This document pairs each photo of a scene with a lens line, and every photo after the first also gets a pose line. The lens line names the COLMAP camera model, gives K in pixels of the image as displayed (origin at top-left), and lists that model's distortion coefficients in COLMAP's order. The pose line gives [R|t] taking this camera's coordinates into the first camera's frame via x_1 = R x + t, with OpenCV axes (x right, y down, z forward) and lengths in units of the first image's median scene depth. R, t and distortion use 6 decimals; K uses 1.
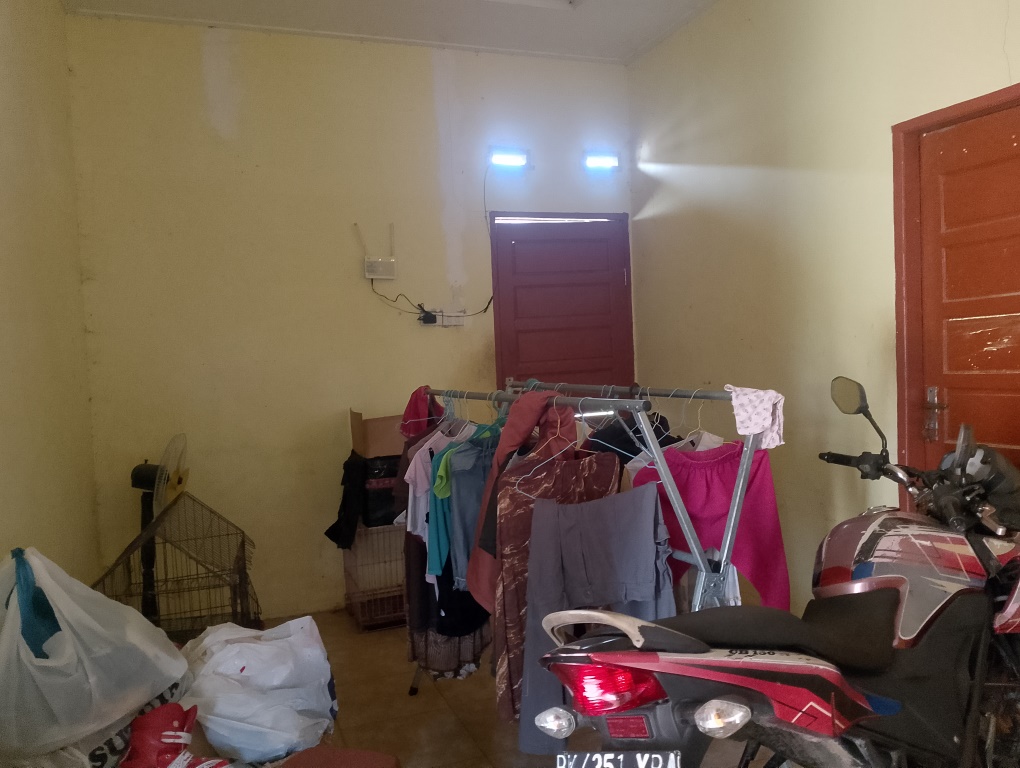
lens RADIAL K [[818.7, 0, 510.0], [0, 818.7, 384.0], [0, 0, 1]] dist [0.007016, -0.073567]
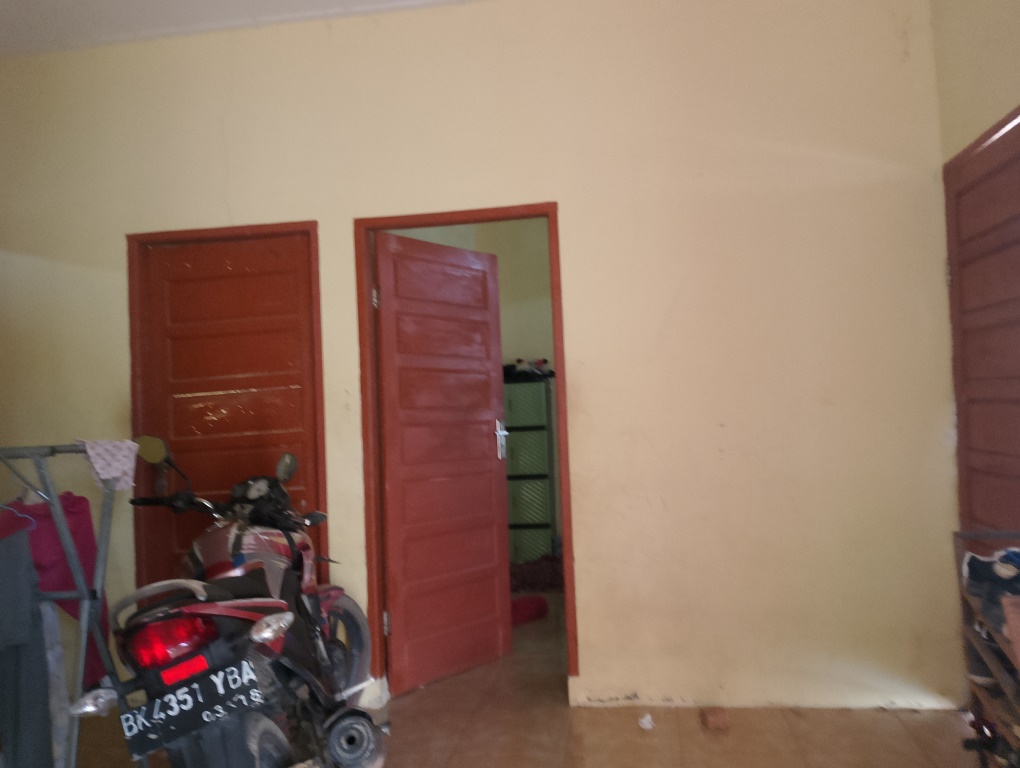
lens RADIAL K [[818.7, 0, 510.0], [0, 818.7, 384.0], [0, 0, 1]] dist [0.007016, -0.073567]
pose [[0.487831, 0.046848, 0.871680, -0.556332], [0.059109, 0.994494, -0.086529, 0.075869], [-0.870935, 0.093735, 0.482376, -0.099813]]
